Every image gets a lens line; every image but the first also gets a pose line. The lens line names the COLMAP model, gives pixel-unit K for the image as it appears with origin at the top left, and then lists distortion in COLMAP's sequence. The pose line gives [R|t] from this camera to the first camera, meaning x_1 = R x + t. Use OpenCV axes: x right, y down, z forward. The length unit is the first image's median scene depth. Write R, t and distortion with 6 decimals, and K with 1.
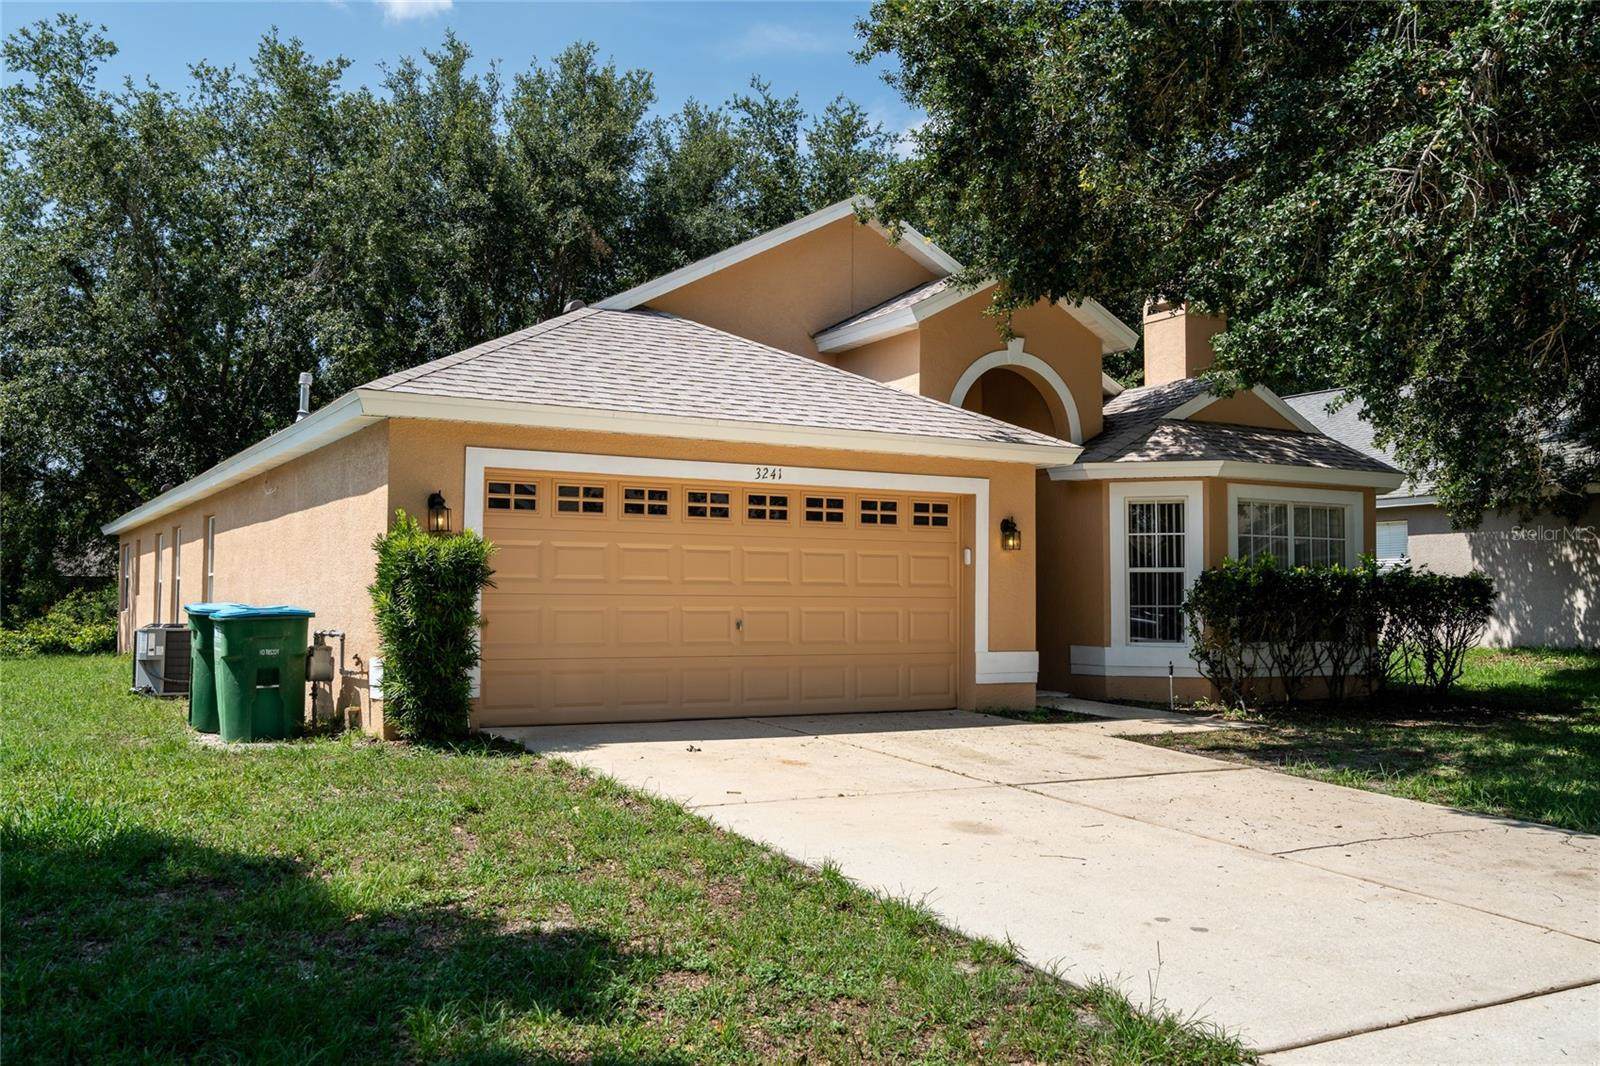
lens RADIAL K [[1433.4, 0, 815.7], [0, 1433.4, 521.4], [0, 0, 1]] dist [0.009662, 0.013437]
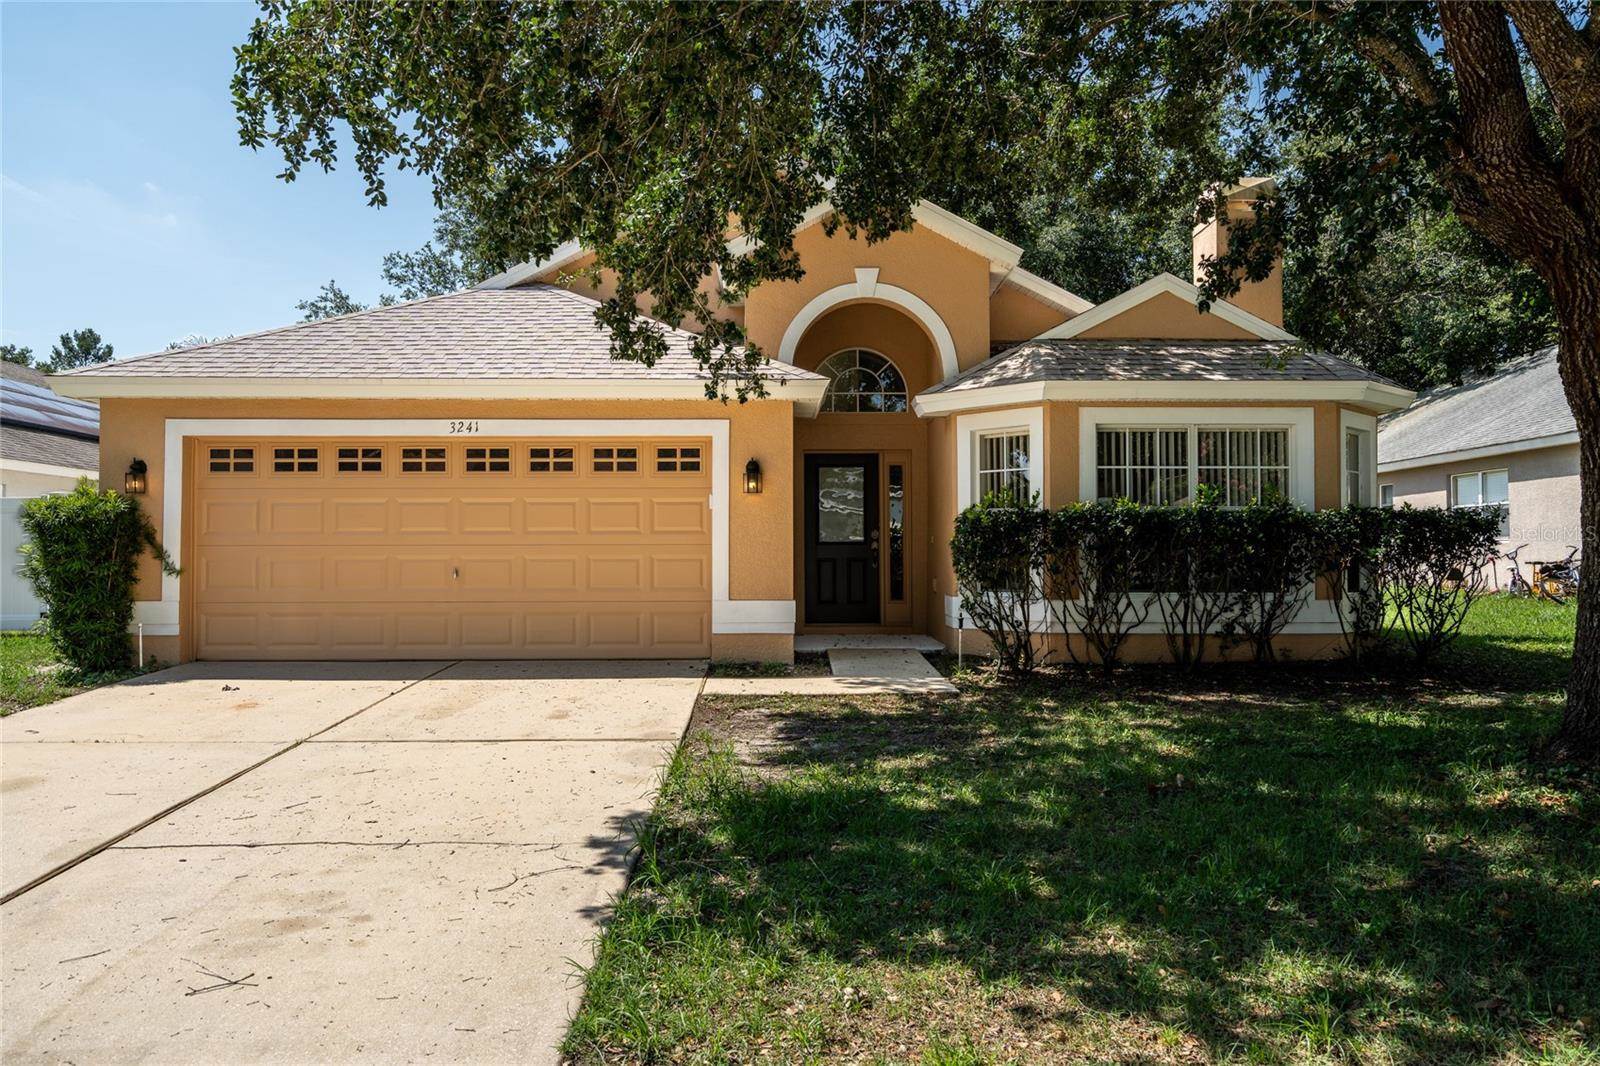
lens RADIAL K [[1213.2, 0, 810.9], [0, 1213.2, 546.6], [0, 0, 1]] dist [0.003489, 0.002295]
pose [[0.875065, -0.009712, -0.483907, 0.563600], [0.035046, 0.998446, 0.043337, 0.021852], [0.482734, -0.054882, 0.874046, 0.320943]]
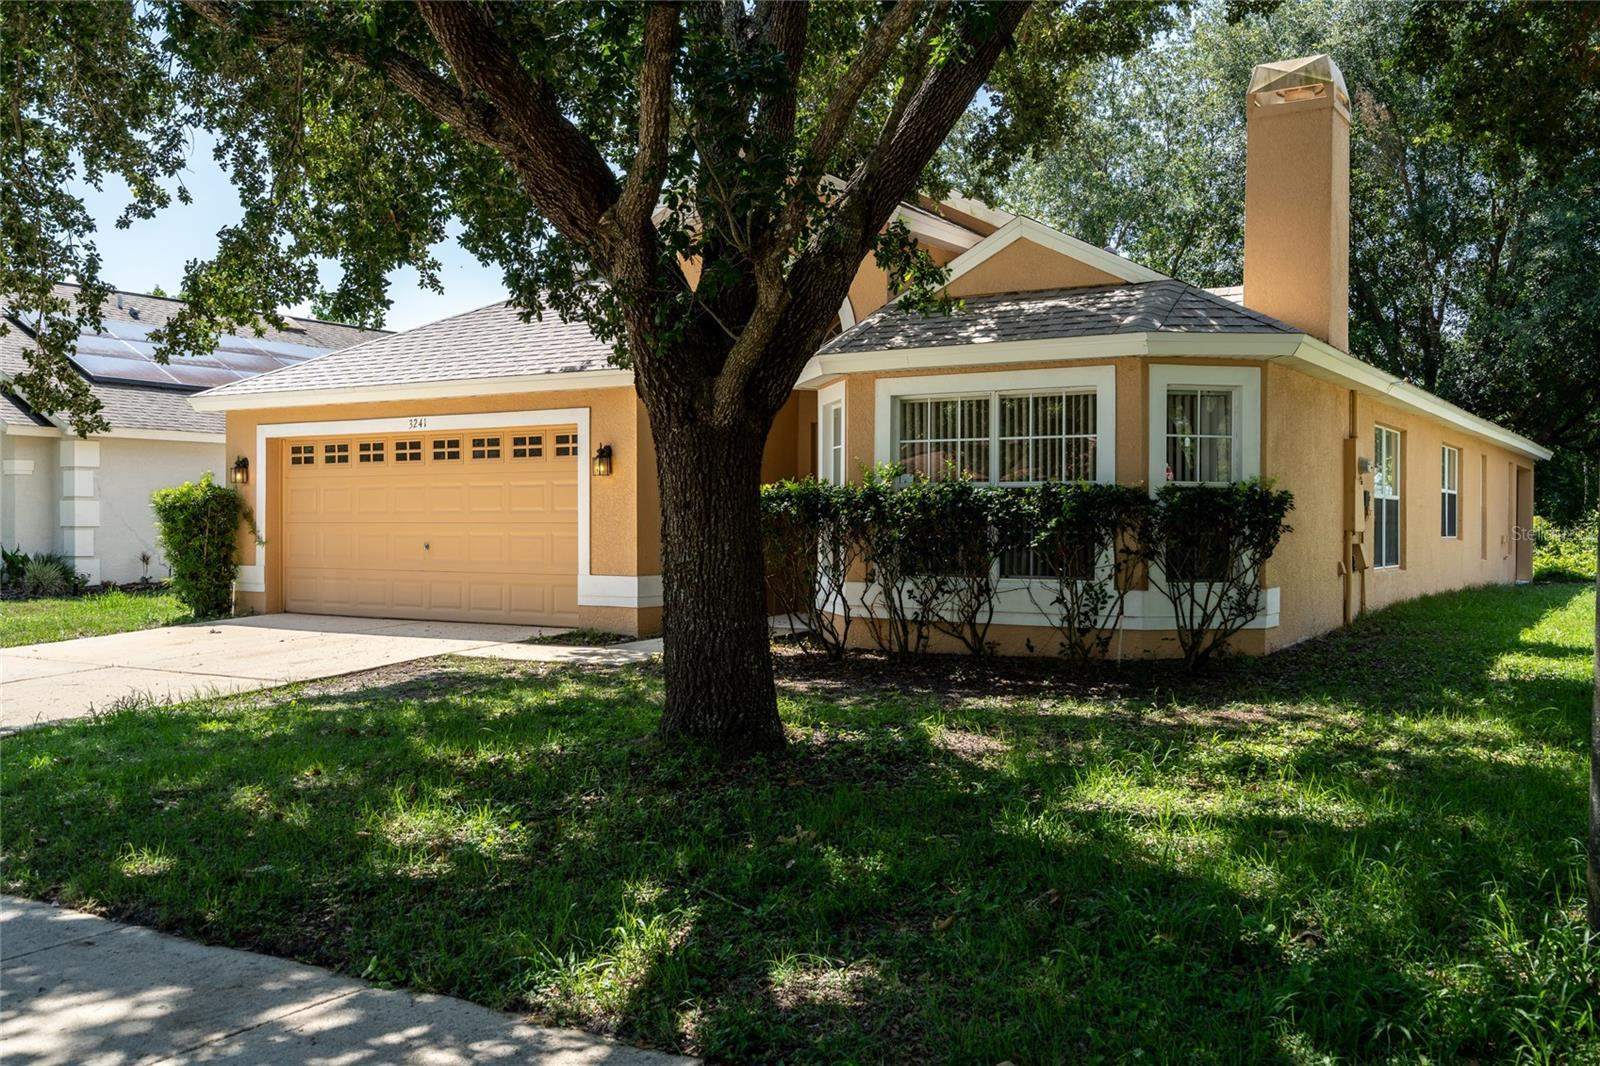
lens RADIAL K [[1433.4, 0, 815.9], [0, 1433.4, 527.9], [0, 0, 1]] dist [0.009662, 0.013437]
pose [[0.468818, -0.003478, -0.883288, 1.119058], [0.050858, 0.998440, 0.023062, 0.041666], [0.881829, -0.055734, 0.468264, 0.663860]]
